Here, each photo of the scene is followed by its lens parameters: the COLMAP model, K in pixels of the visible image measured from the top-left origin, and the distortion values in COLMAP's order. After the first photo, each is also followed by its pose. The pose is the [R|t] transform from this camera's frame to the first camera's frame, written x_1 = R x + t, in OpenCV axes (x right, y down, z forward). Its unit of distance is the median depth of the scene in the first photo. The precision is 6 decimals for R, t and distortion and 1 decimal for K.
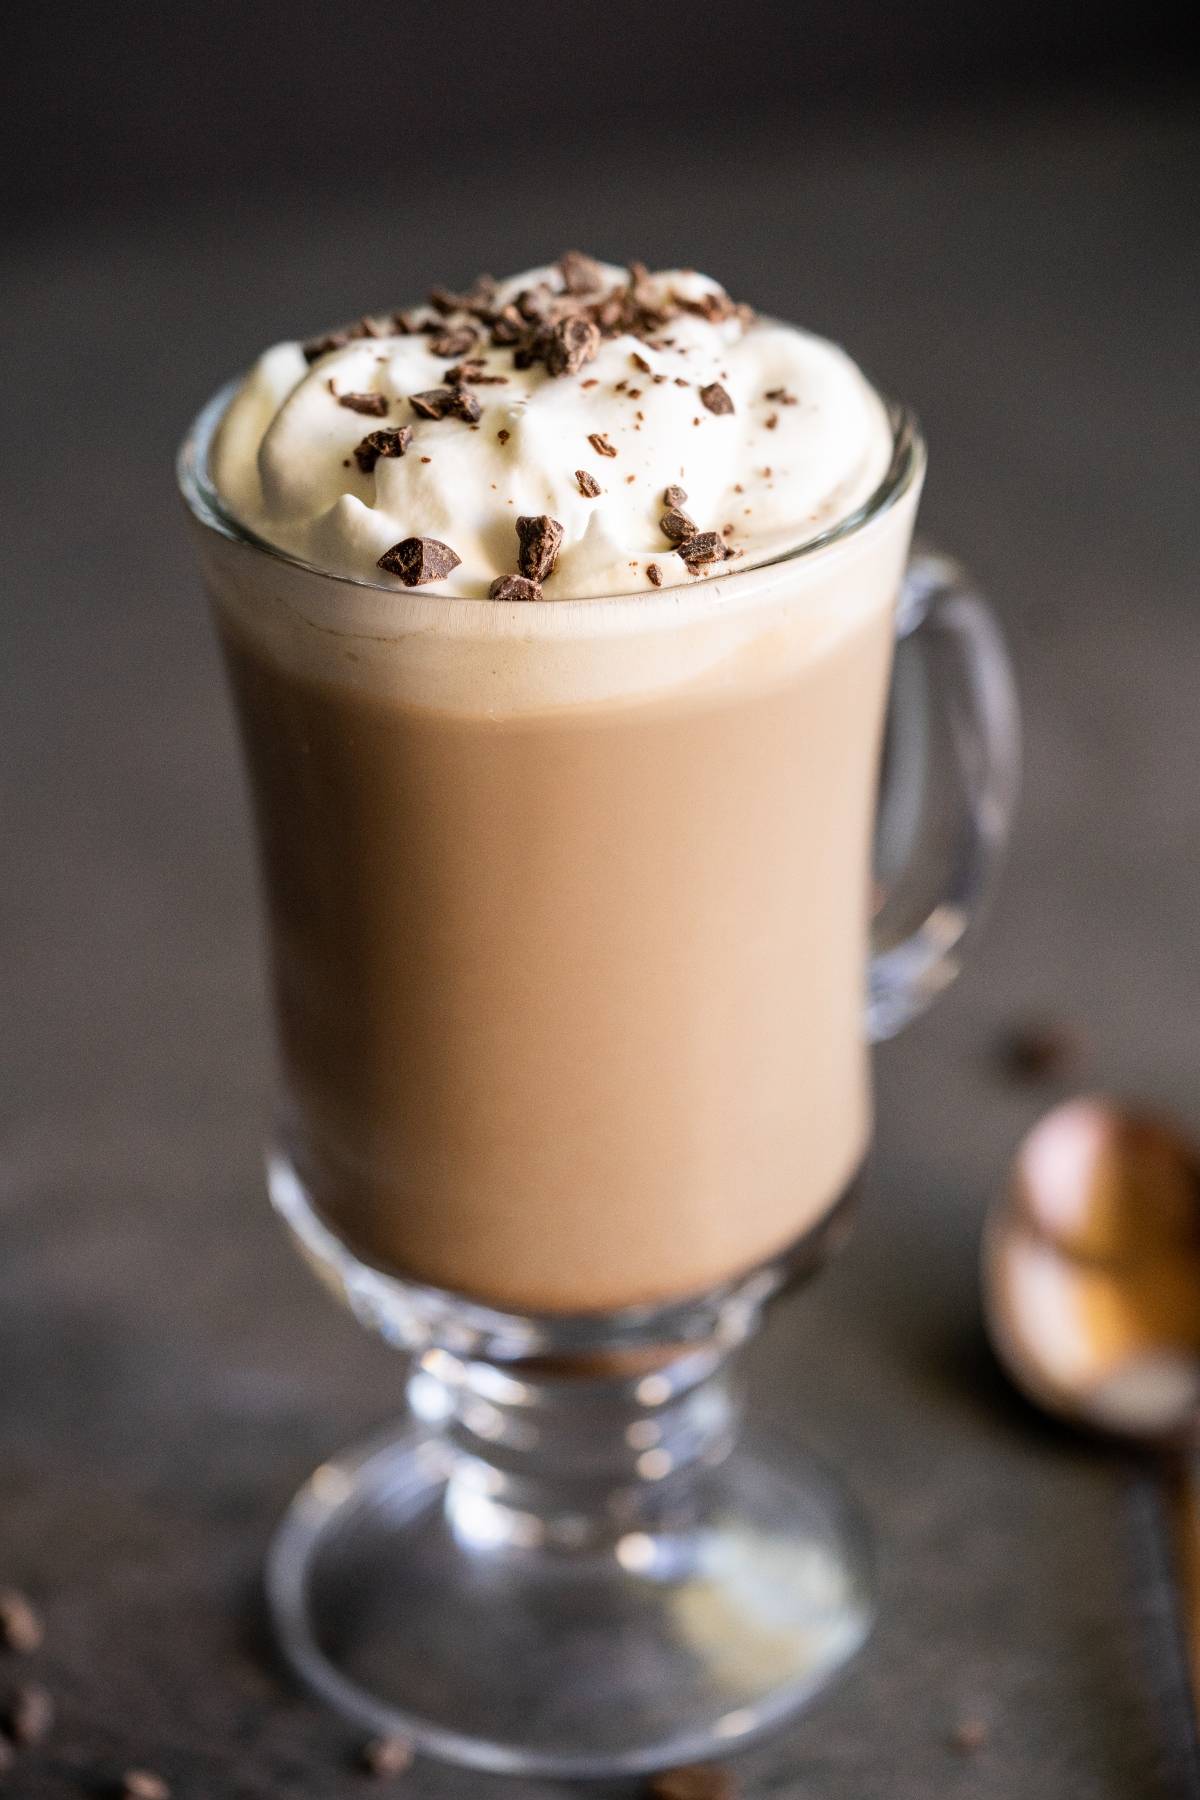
lens RADIAL K [[5648.7, 0, 600.0], [0, 5648.7, 900.0], [0, 0, 1]] dist [-0.247981, 2.194917]
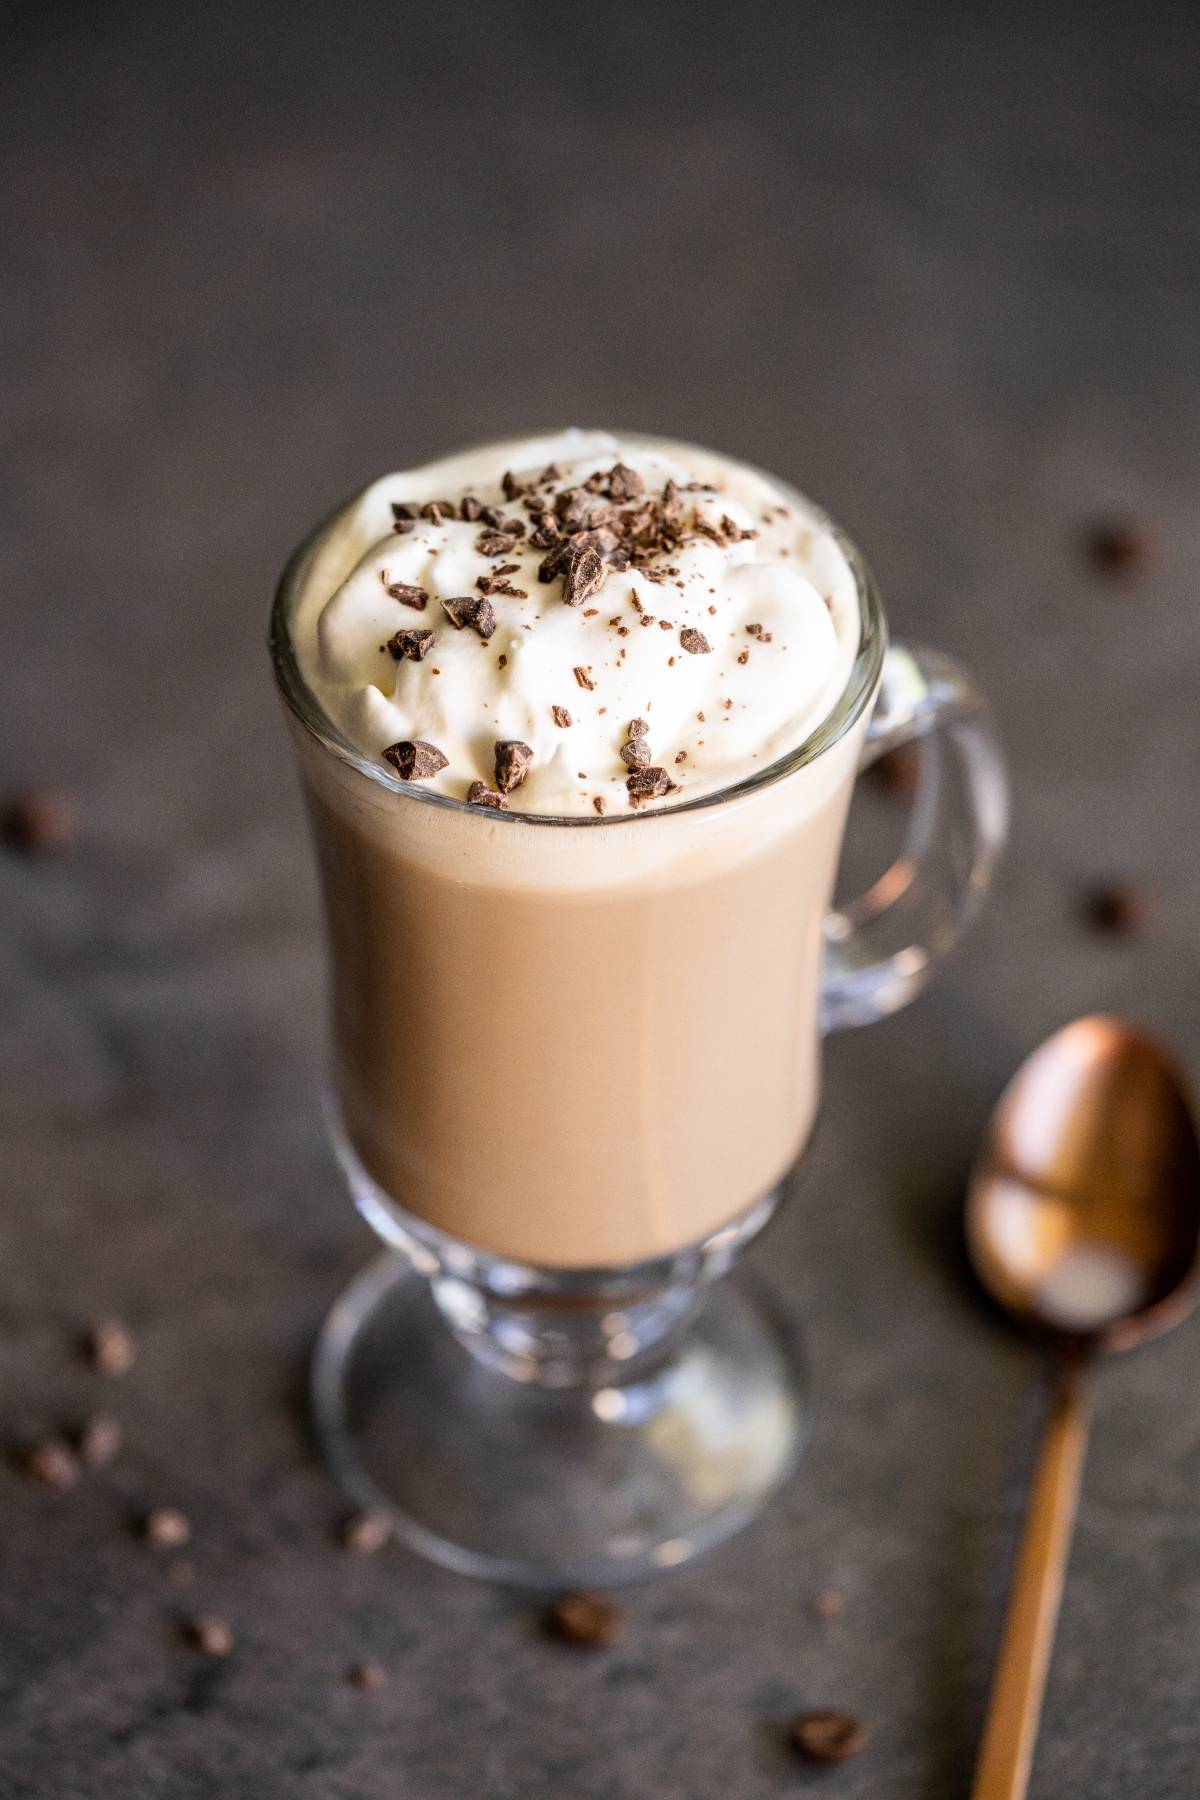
lens RADIAL K [[5648.7, 0, 600.0], [0, 5648.7, 900.0], [0, 0, 1]] dist [-0.247981, 2.194917]
pose [[0.973892, 0.179163, -0.139410, 0.180551], [-0.138888, 0.956010, 0.258370, -0.347579], [0.179568, -0.232263, 0.955934, -0.166794]]
